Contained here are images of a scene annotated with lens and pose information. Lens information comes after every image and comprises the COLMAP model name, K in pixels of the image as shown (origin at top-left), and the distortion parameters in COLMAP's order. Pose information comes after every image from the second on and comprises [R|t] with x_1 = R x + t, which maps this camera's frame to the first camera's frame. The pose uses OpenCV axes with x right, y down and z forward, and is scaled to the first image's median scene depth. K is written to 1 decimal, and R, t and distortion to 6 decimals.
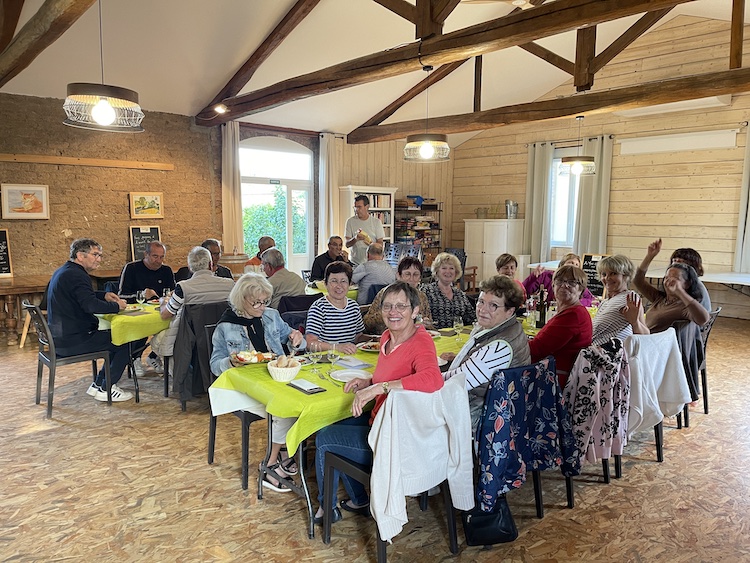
lens RADIAL K [[560.2, 0, 379.0], [0, 560.2, 283.5], [0, 0, 1]] dist [0.005760, -0.030569]
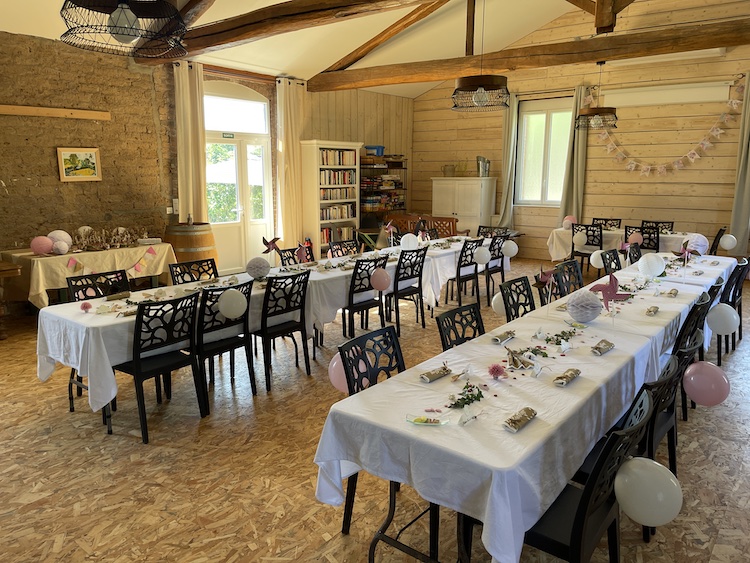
lens RADIAL K [[560.2, 0, 368.9], [0, 560.2, 280.0], [0, 0, 1]] dist [0.005760, -0.030569]
pose [[0.986980, -0.037108, 0.156505, -0.116320], [0.025954, 0.997015, 0.072719, -0.019233], [-0.158736, -0.067710, 0.984997, 0.114933]]
